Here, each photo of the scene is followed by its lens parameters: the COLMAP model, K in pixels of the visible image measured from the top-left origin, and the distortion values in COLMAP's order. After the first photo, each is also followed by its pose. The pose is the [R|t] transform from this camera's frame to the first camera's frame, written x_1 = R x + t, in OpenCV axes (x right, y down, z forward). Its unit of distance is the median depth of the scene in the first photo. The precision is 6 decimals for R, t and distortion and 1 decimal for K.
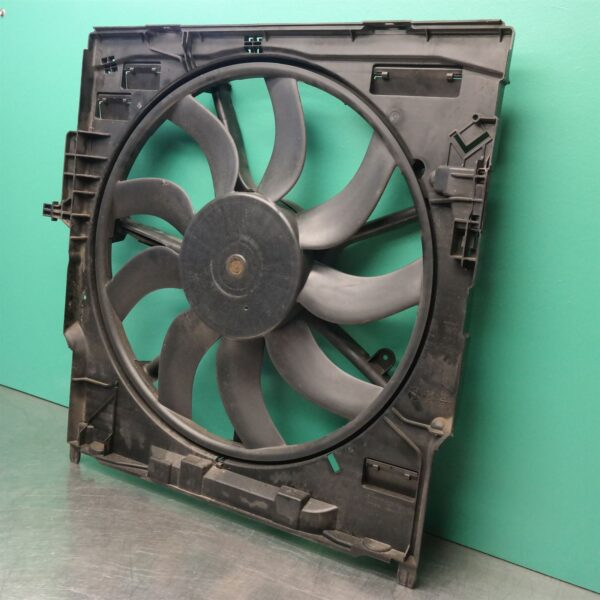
lens RADIAL K [[710.1, 0, 285.6], [0, 710.1, 299.1], [0, 0, 1]] dist [0.000580, 0.029494]
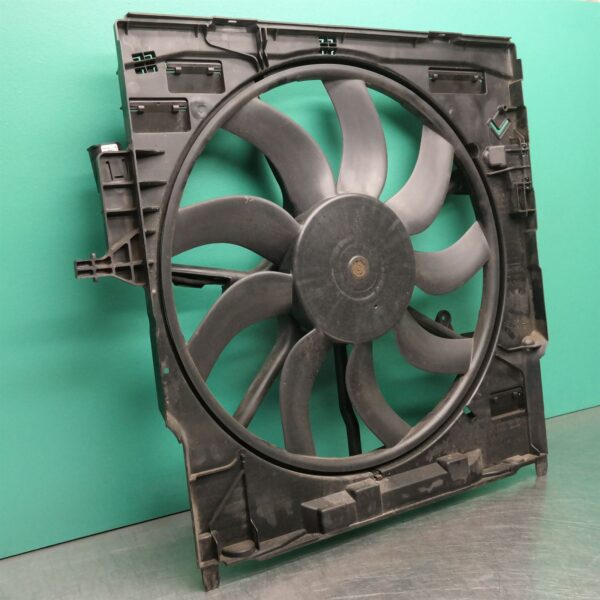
lens RADIAL K [[806.9, 0, 300.0], [0, 806.9, 300.0], [0, 0, 1]] dist [0.012865, -0.004806]
pose [[0.465343, -0.215939, 0.858385, -1.066361], [0.281612, 0.955512, 0.087707, -0.124076], [-0.839137, 0.200918, 0.505452, 0.513107]]
